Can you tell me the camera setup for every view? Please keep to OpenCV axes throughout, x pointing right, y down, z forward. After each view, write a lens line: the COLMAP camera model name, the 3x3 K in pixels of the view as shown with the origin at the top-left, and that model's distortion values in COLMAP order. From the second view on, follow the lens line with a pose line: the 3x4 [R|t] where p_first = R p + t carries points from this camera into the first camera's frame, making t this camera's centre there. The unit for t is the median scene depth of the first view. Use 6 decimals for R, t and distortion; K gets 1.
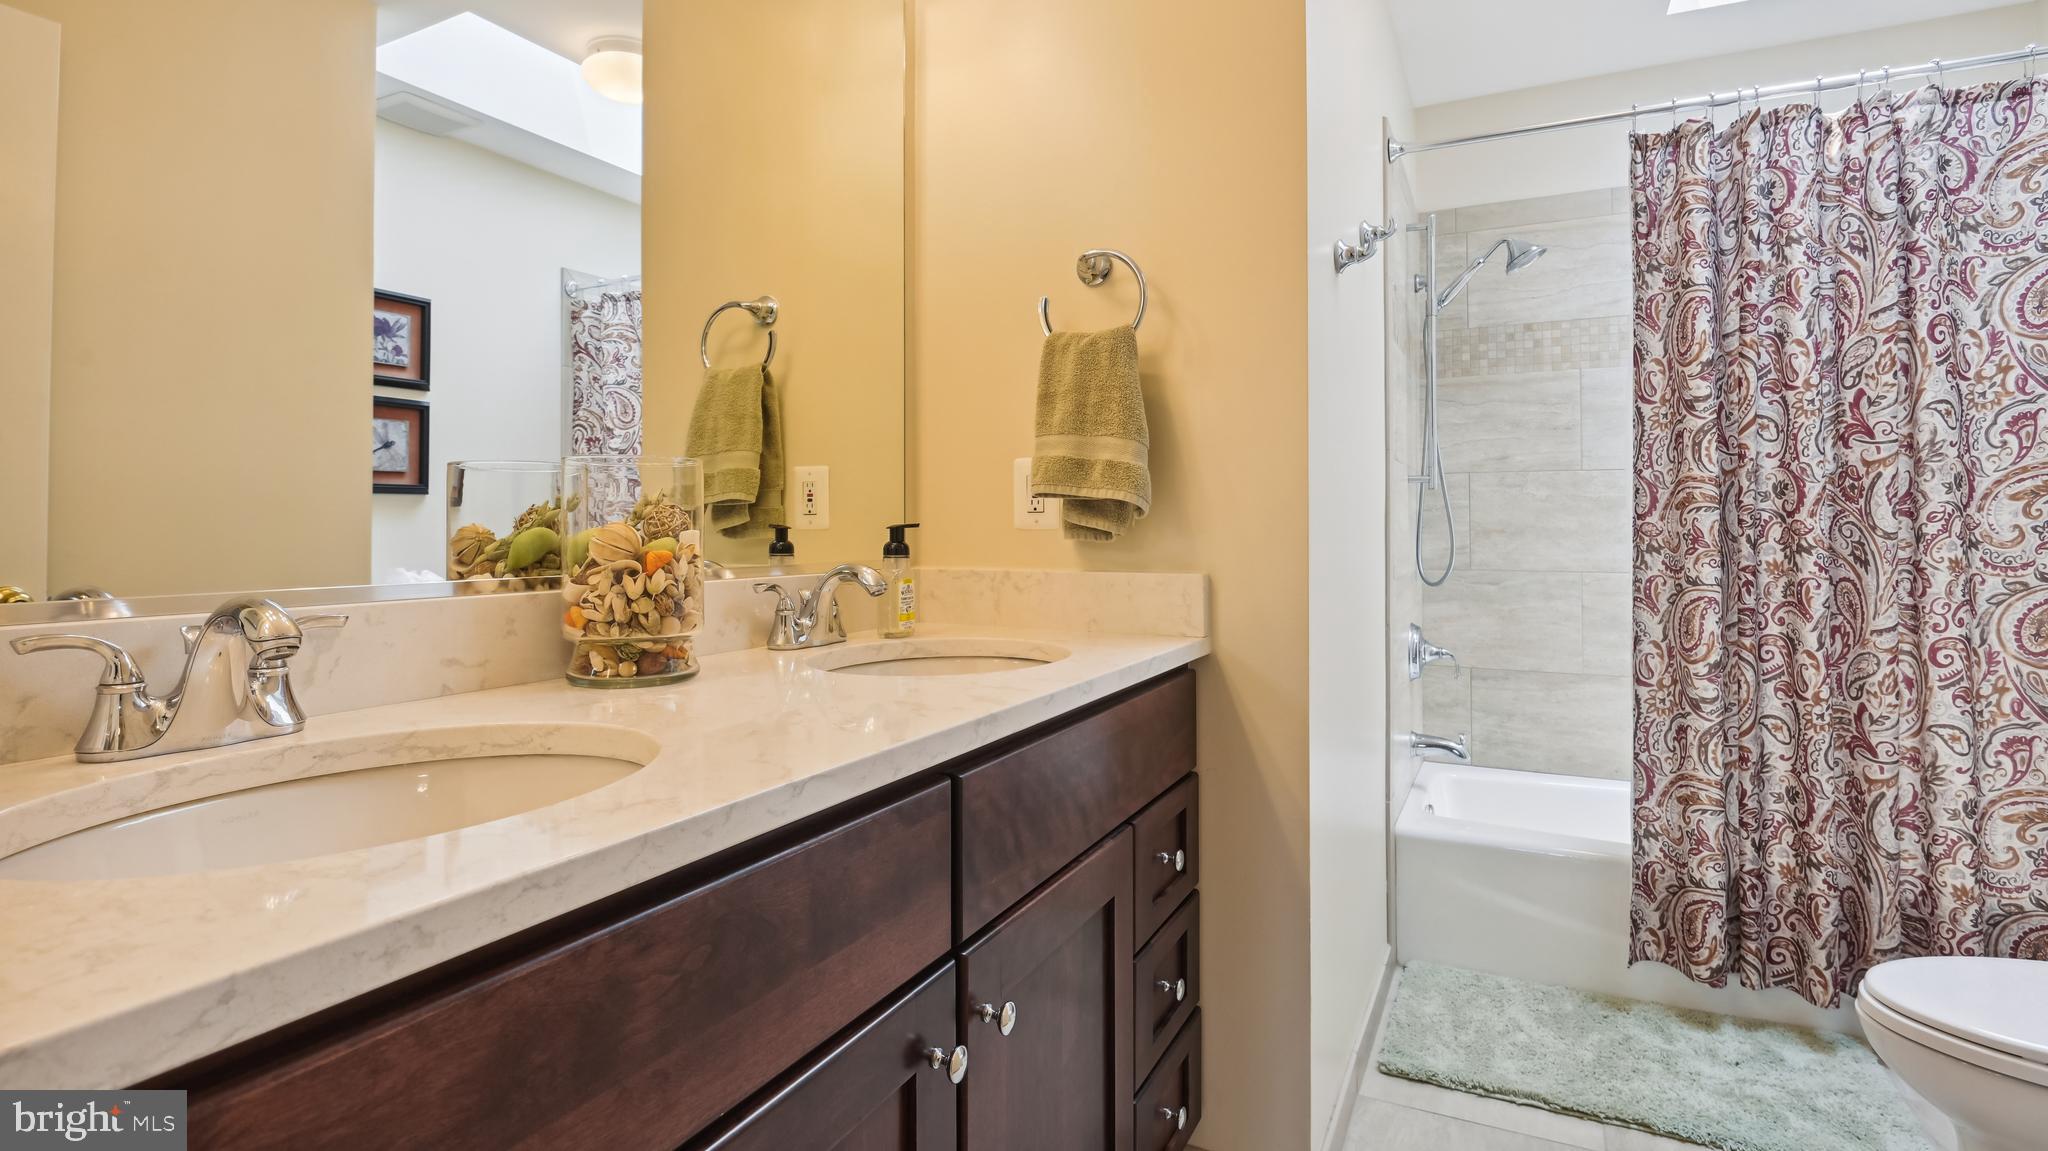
lens RADIAL K [[981.7, 0, 979.8], [0, 981.7, 522.6], [0, 0, 1]] dist [-0.024982, -0.000655]
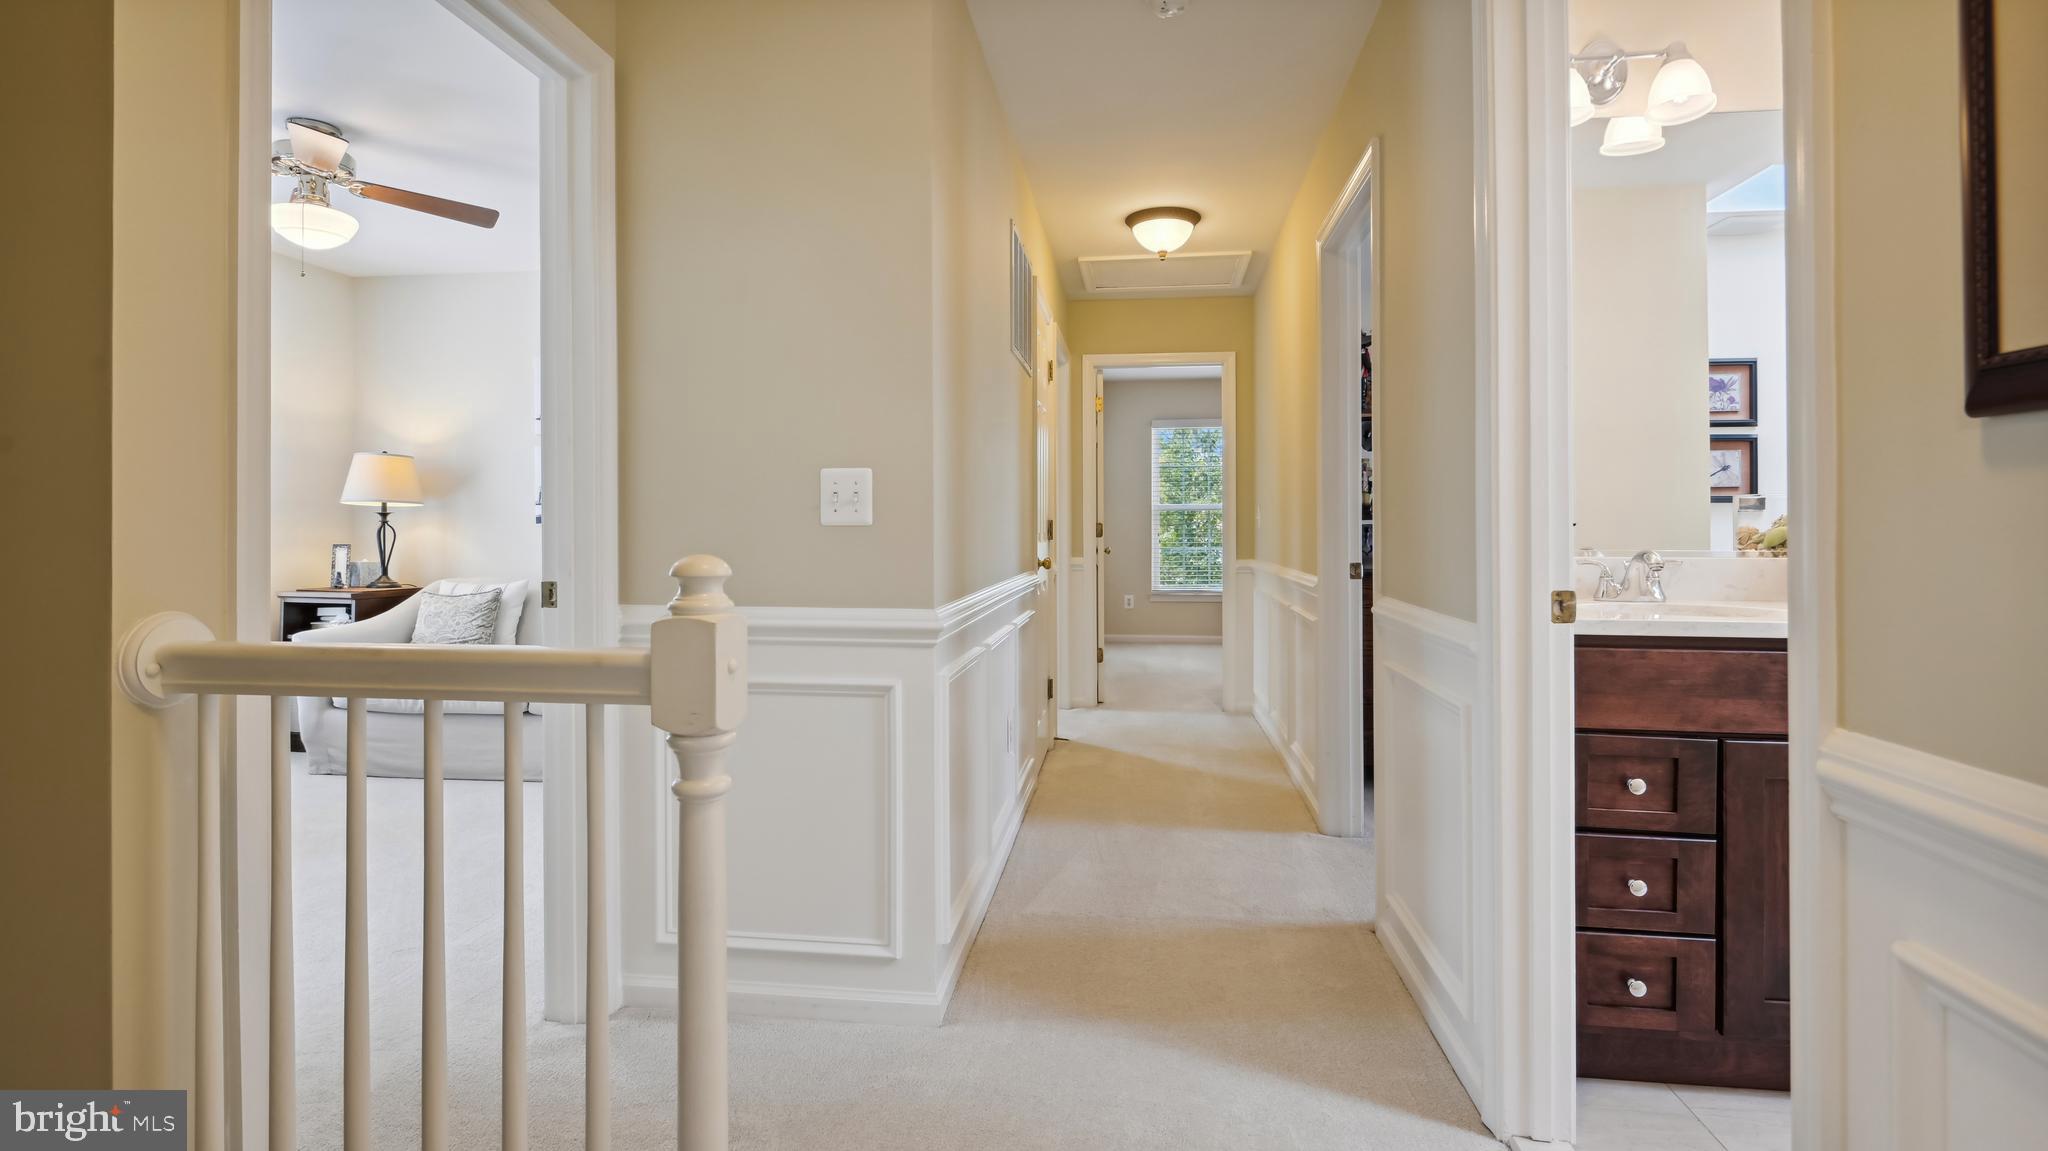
lens RADIAL K [[981.7, 0, 979.8], [0, 981.7, 522.6], [0, 0, 1]] dist [-0.024982, -0.000655]
pose [[0.339597, -0.004143, -0.940562, 0.849853], [0.003448, 0.999989, -0.003160, -0.003365], [0.940565, -0.002170, 0.339607, -1.220148]]
